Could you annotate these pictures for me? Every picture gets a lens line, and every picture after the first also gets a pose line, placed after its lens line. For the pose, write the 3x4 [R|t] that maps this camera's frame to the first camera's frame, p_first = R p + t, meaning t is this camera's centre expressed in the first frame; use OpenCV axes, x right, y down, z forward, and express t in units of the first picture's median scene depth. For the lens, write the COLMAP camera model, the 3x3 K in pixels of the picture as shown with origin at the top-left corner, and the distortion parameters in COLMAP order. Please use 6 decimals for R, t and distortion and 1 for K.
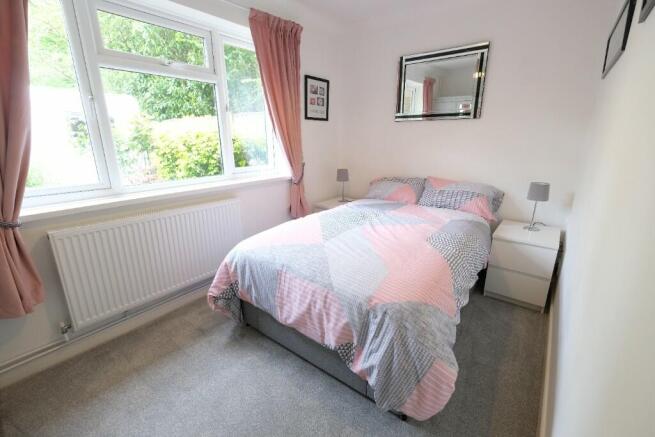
lens RADIAL K [[285.6, 0, 325.5], [0, 285.6, 214.7], [0, 0, 1]] dist [-0.003338, 0.000966]
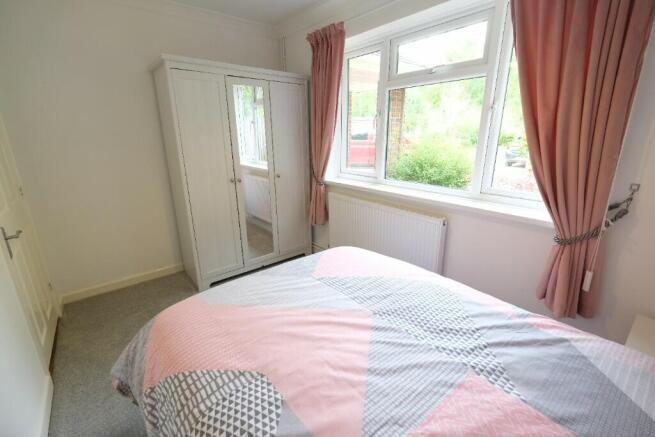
lens RADIAL K [[285.6, 0, 326.6], [0, 285.6, 219.0], [0, 0, 1]] dist [-0.003338, 0.000966]
pose [[-0.224328, 0.252636, -0.941197, 0.623517], [-0.252131, 0.917881, 0.306471, -0.273312], [0.941333, 0.306055, -0.142209, 0.983363]]
